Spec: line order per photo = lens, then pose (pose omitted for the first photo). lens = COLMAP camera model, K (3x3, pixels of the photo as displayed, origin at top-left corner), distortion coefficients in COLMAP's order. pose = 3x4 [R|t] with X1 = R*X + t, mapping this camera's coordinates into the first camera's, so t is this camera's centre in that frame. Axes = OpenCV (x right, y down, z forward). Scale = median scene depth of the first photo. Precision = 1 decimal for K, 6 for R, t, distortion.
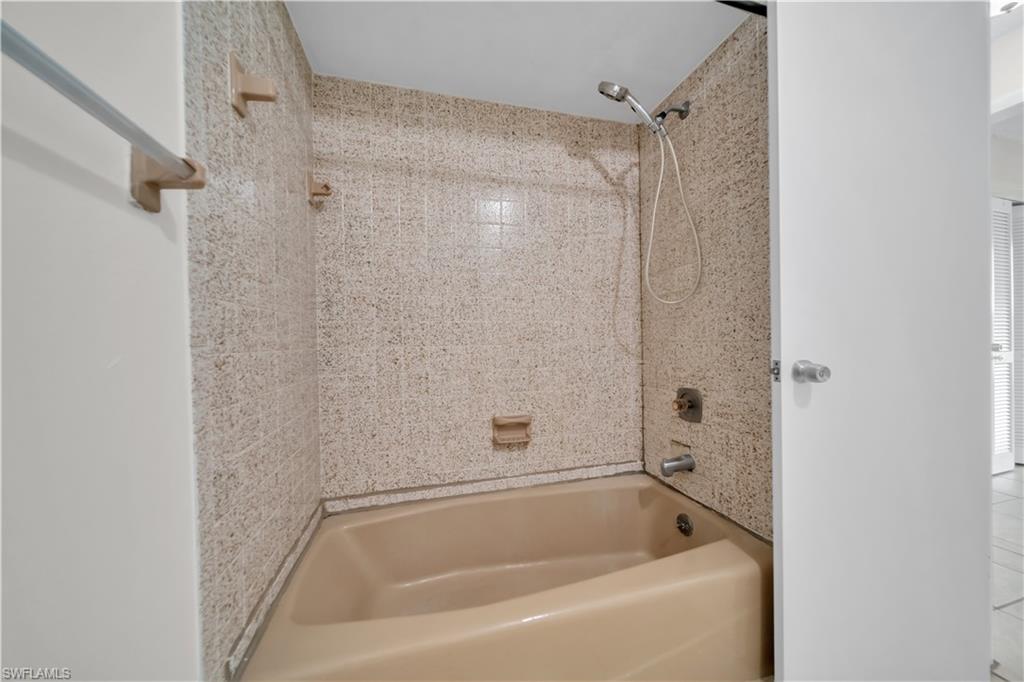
lens RADIAL K [[355.8, 0, 505.5], [0, 355.8, 343.6], [0, 0, 1]] dist [0.002586, -0.001736]
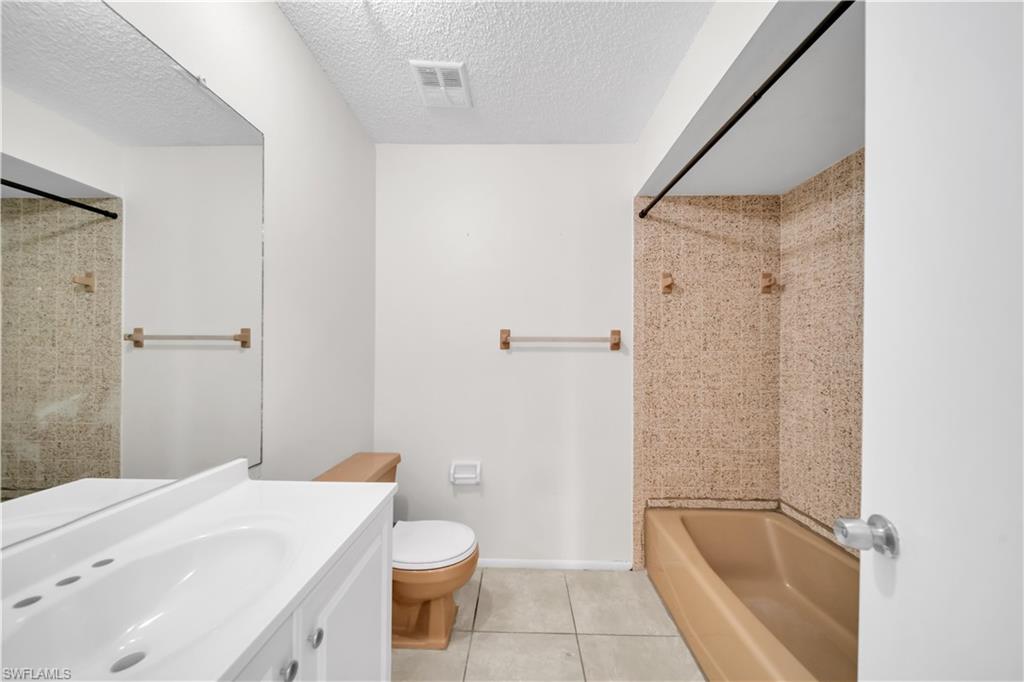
lens RADIAL K [[355.8, 0, 515.9], [0, 355.8, 348.1], [0, 0, 1]] dist [0.002586, -0.001736]
pose [[-0.269180, 0.012984, -0.963002, 1.049939], [-0.012006, 0.999786, 0.016836, -0.157538], [0.963015, 0.016094, -0.268966, 0.359064]]
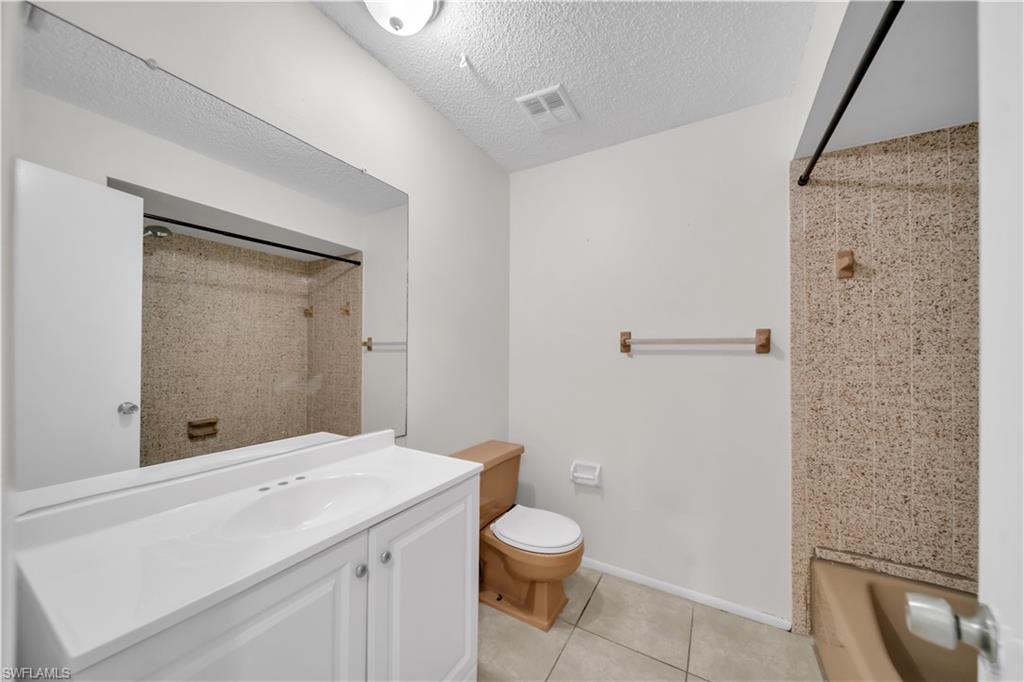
lens RADIAL K [[355.8, 0, 513.2], [0, 355.8, 347.9], [0, 0, 1]] dist [0.002586, -0.001736]
pose [[-0.703498, 0.004841, -0.710681, 0.981174], [-0.002672, 0.999952, 0.009456, -0.157201], [0.710692, 0.008551, -0.703451, 0.586807]]
